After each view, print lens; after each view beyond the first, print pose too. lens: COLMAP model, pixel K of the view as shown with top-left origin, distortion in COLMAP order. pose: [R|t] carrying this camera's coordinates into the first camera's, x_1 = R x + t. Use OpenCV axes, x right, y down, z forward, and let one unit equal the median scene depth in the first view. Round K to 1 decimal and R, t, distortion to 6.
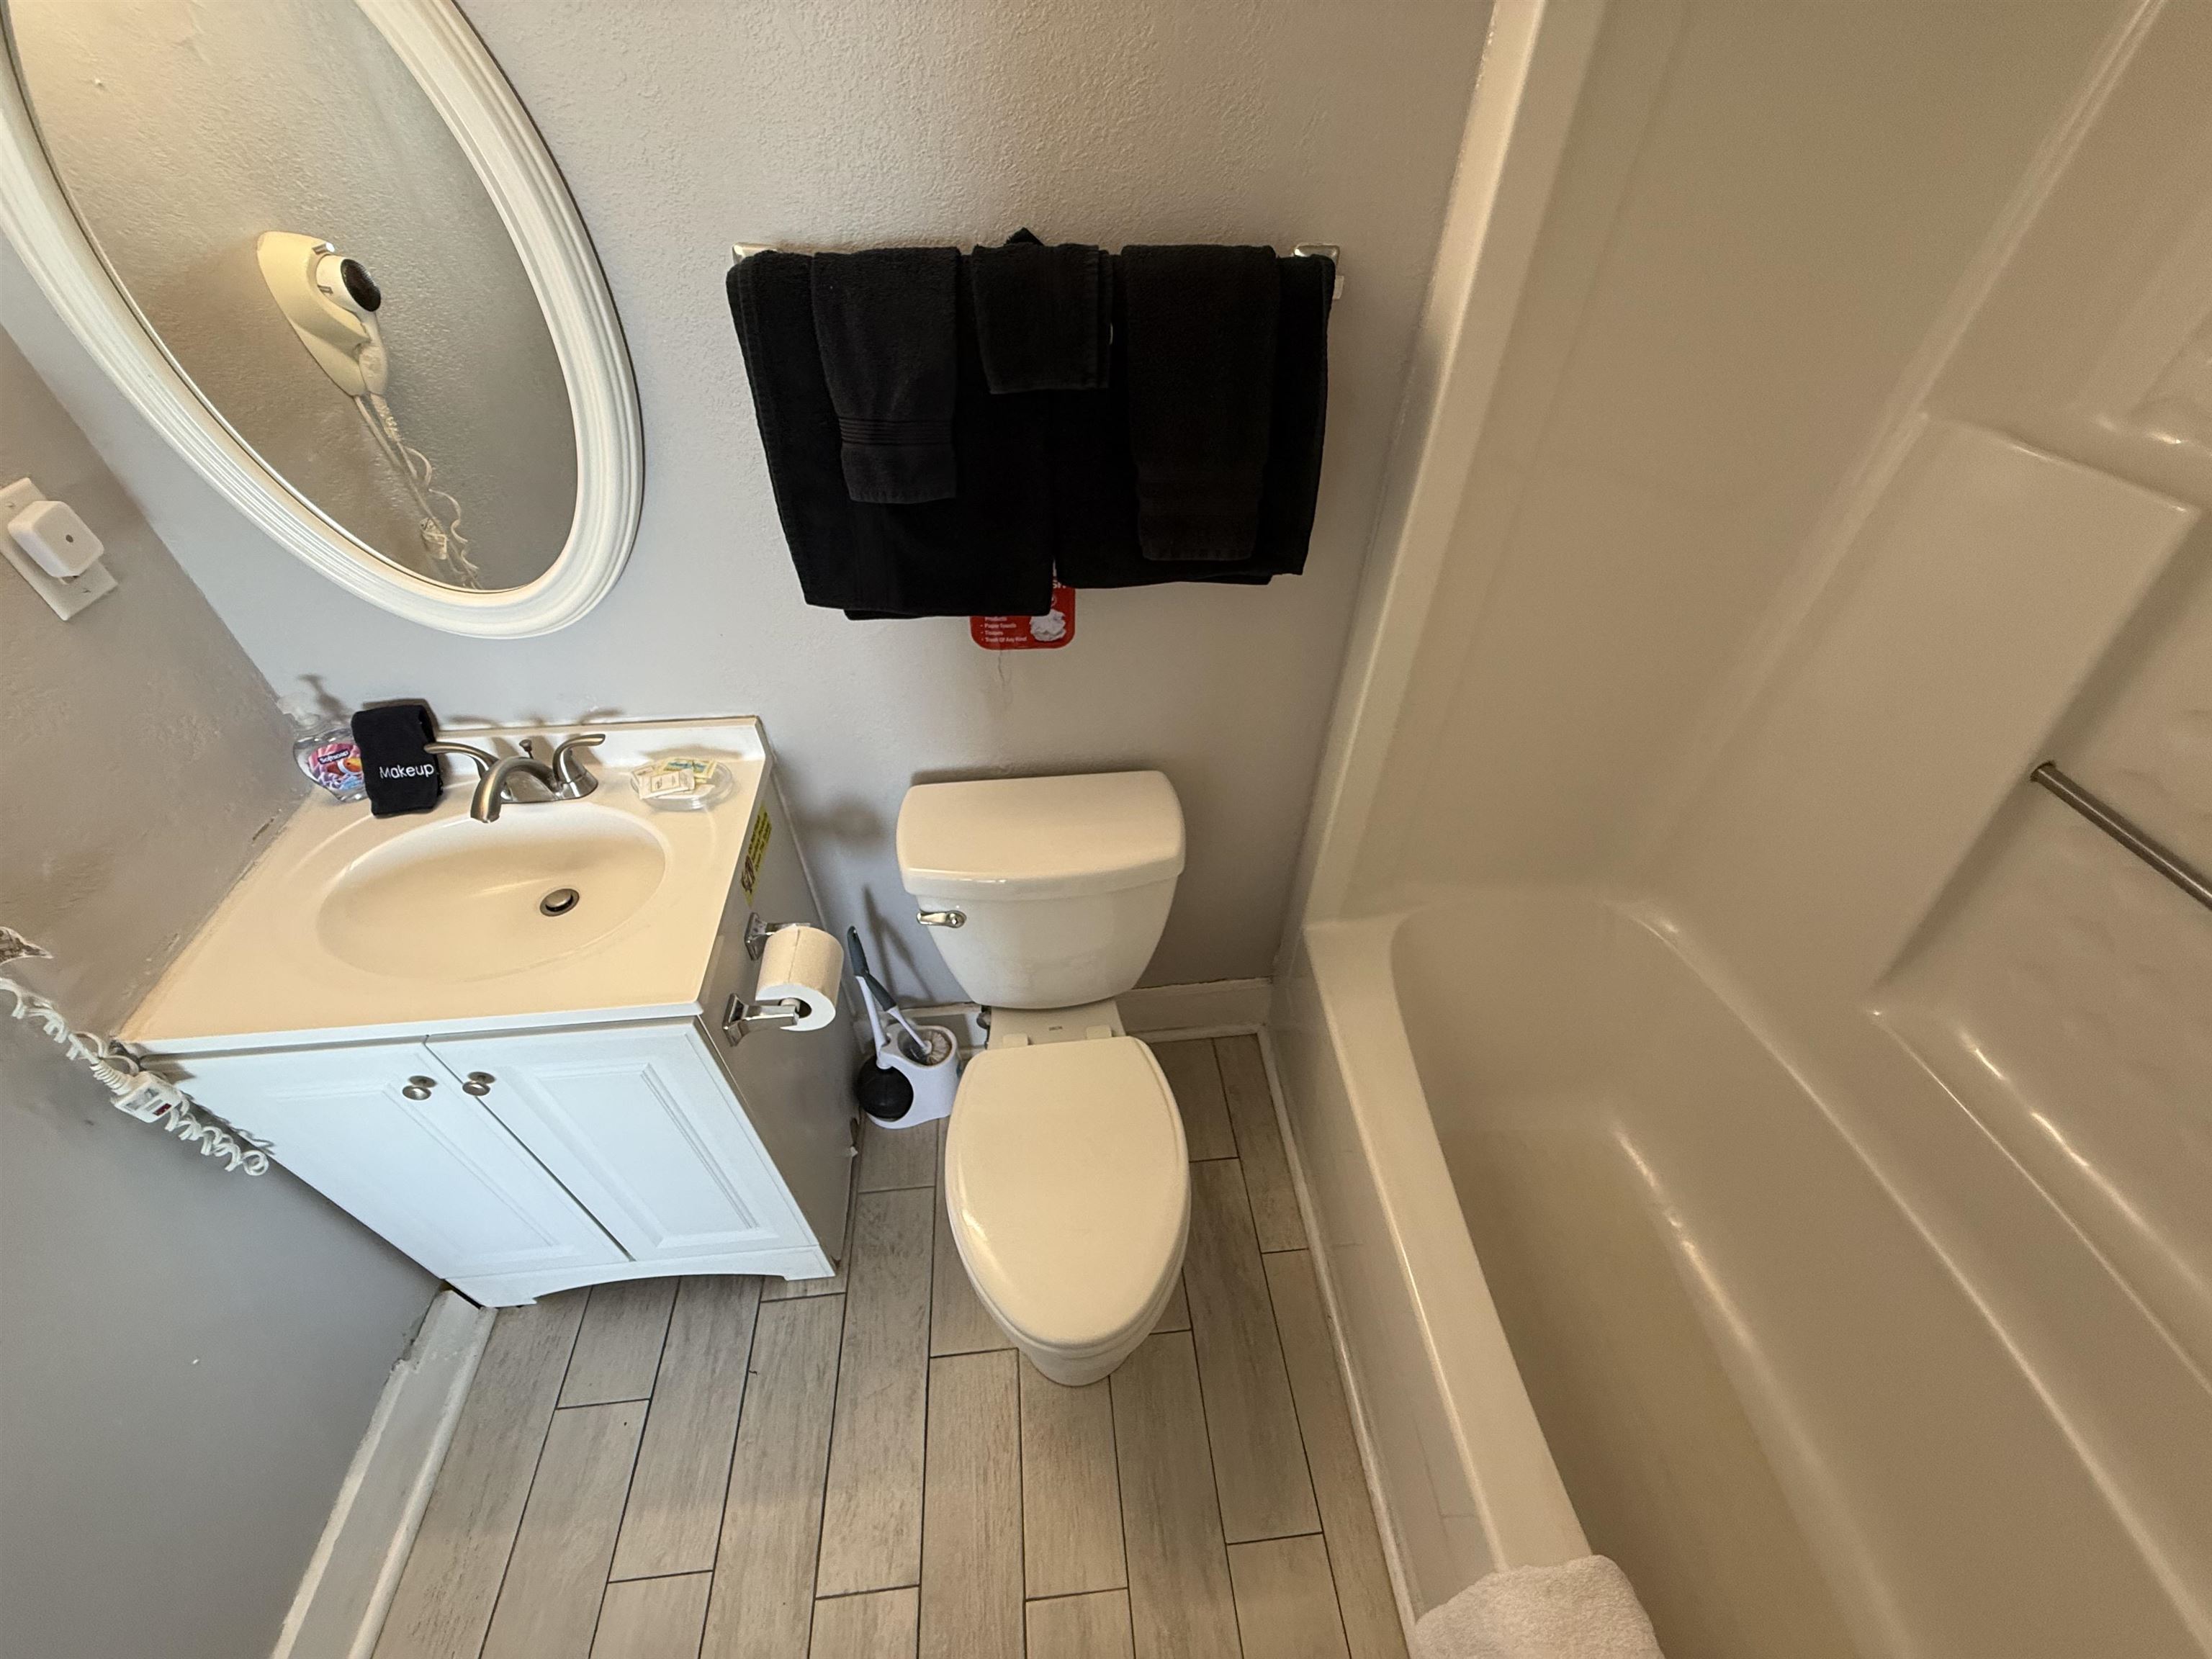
lens RADIAL K [[881.6, 0, 1105.3], [0, 881.6, 822.8], [0, 0, 1]] dist [-0.000655, 0.000106]
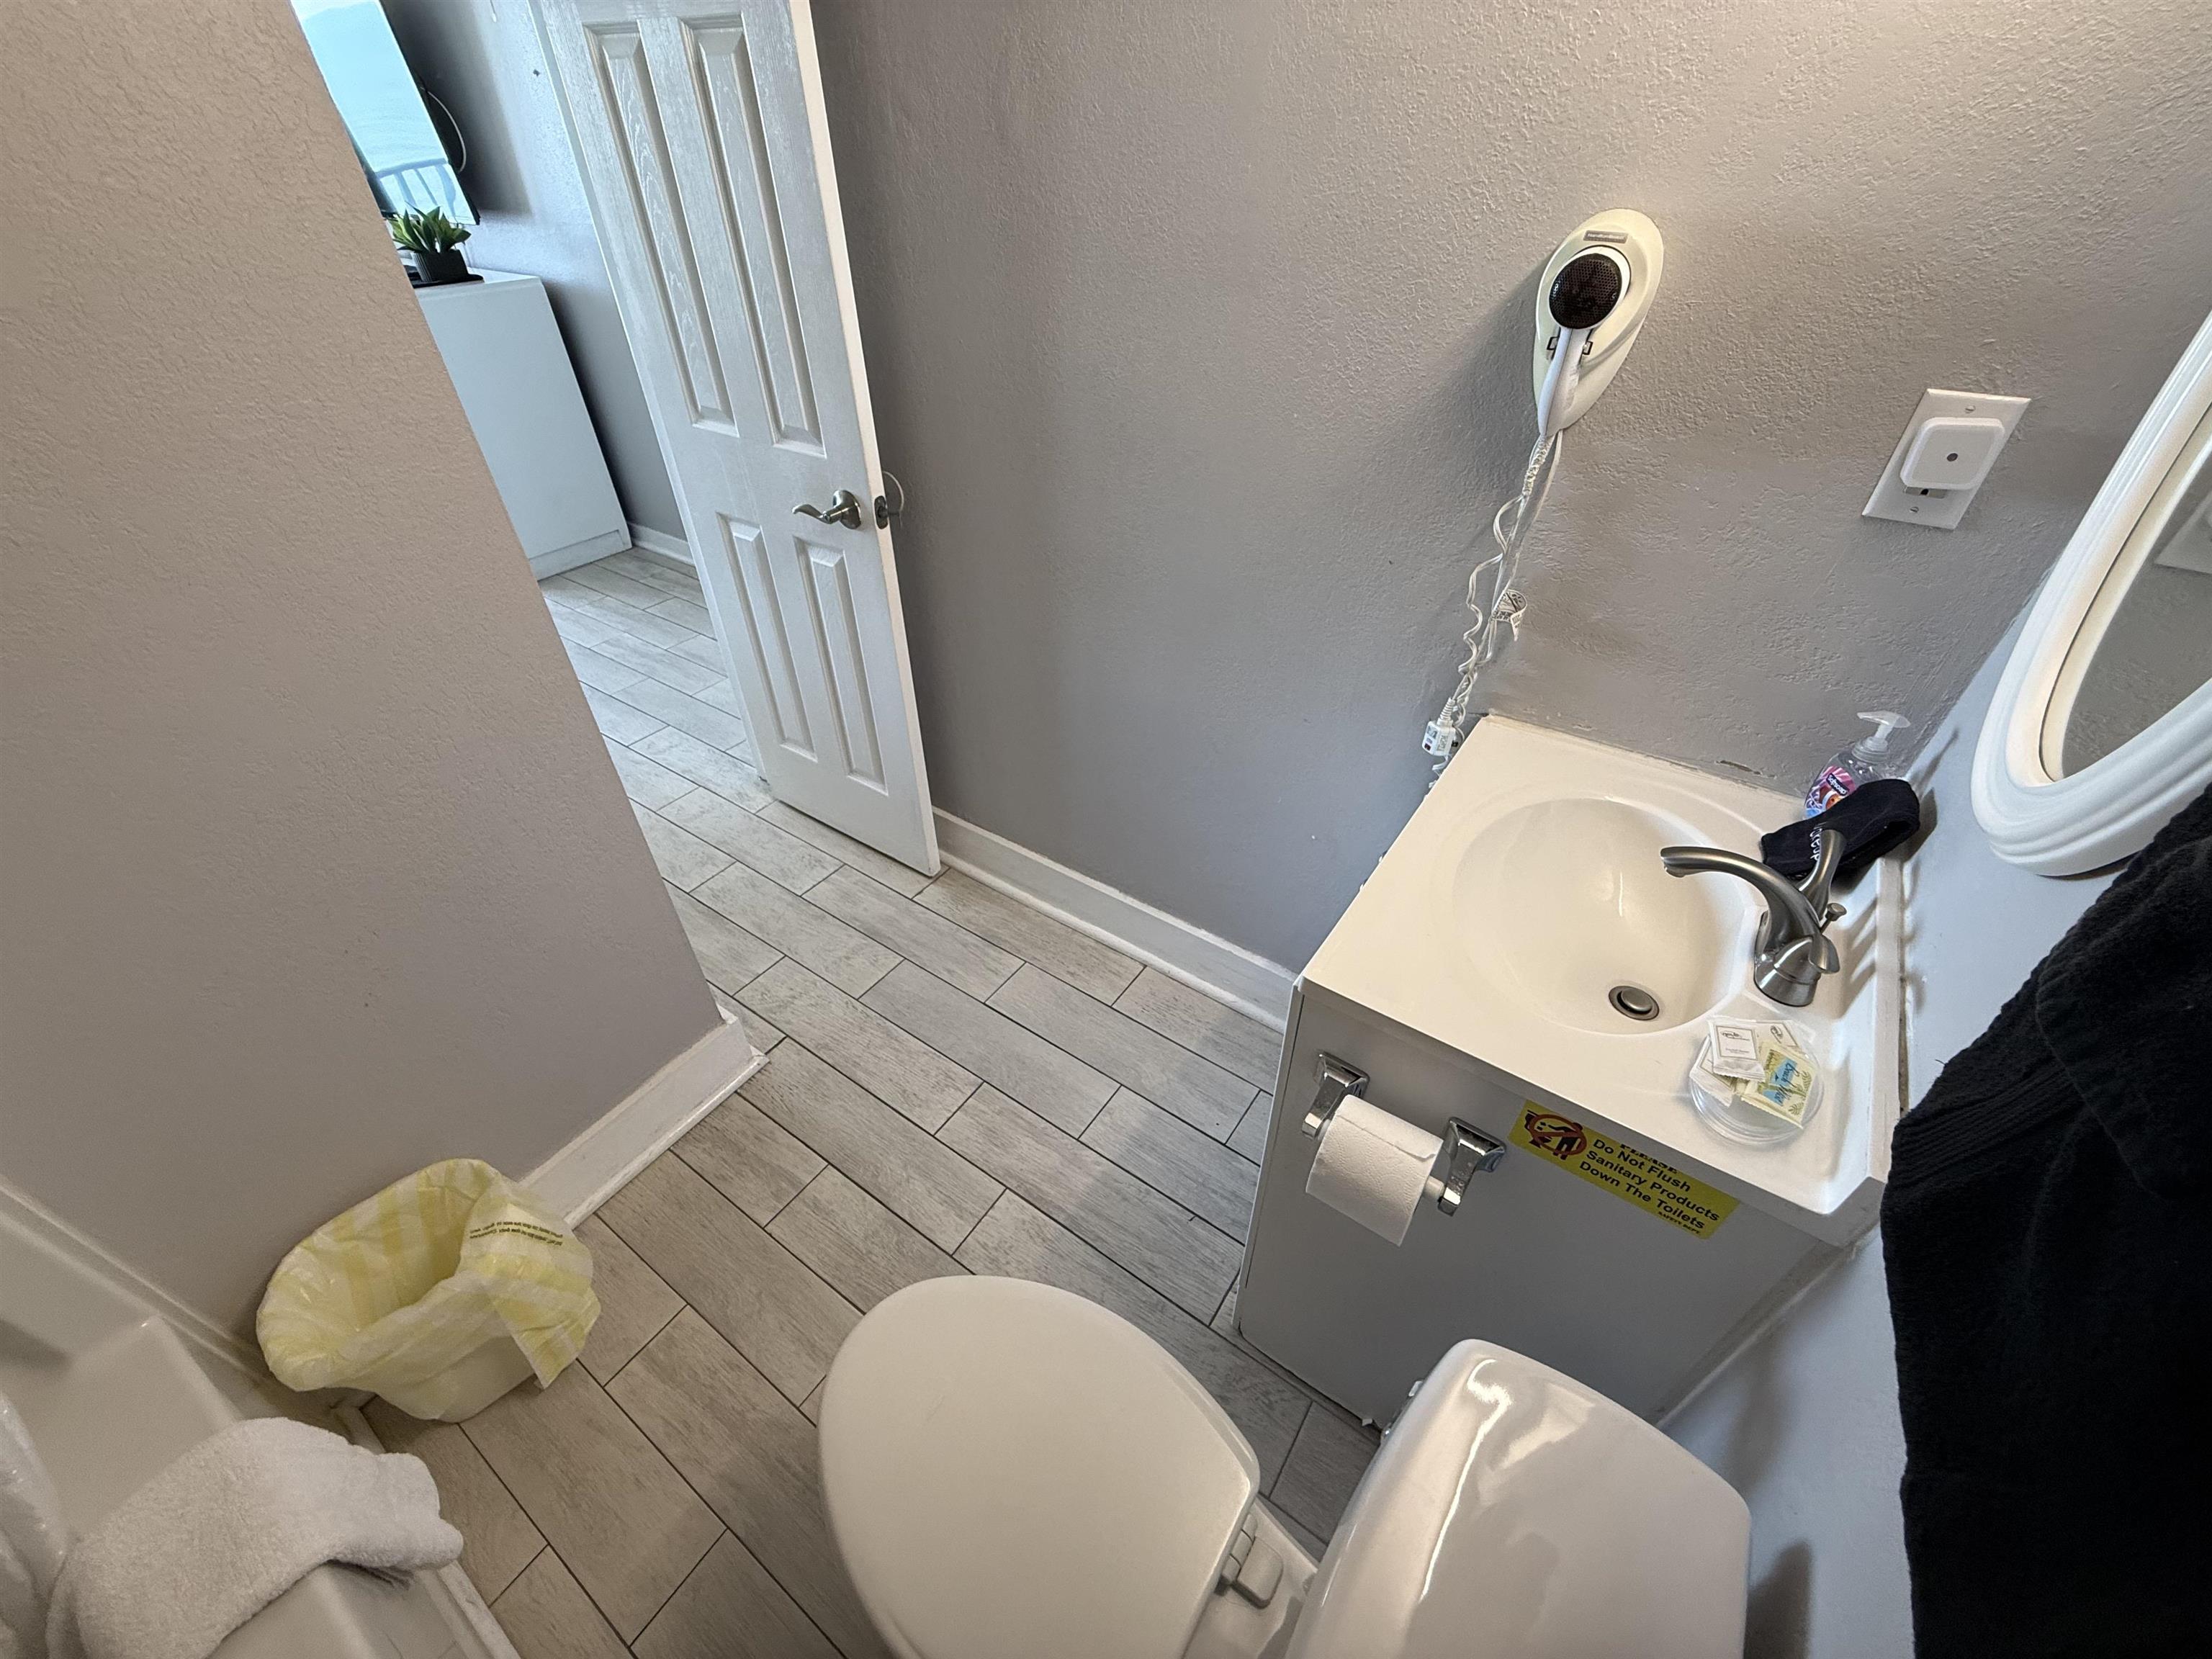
lens RADIAL K [[881.6, 0, 1111.3], [0, 881.6, 830.0], [0, 0, 1]] dist [-0.000655, 0.000106]
pose [[-0.645424, 0.467752, -0.603851, 0.092462], [-0.525952, 0.301130, 0.795421, -0.341035], [0.553898, 0.830981, 0.051658, 0.567372]]
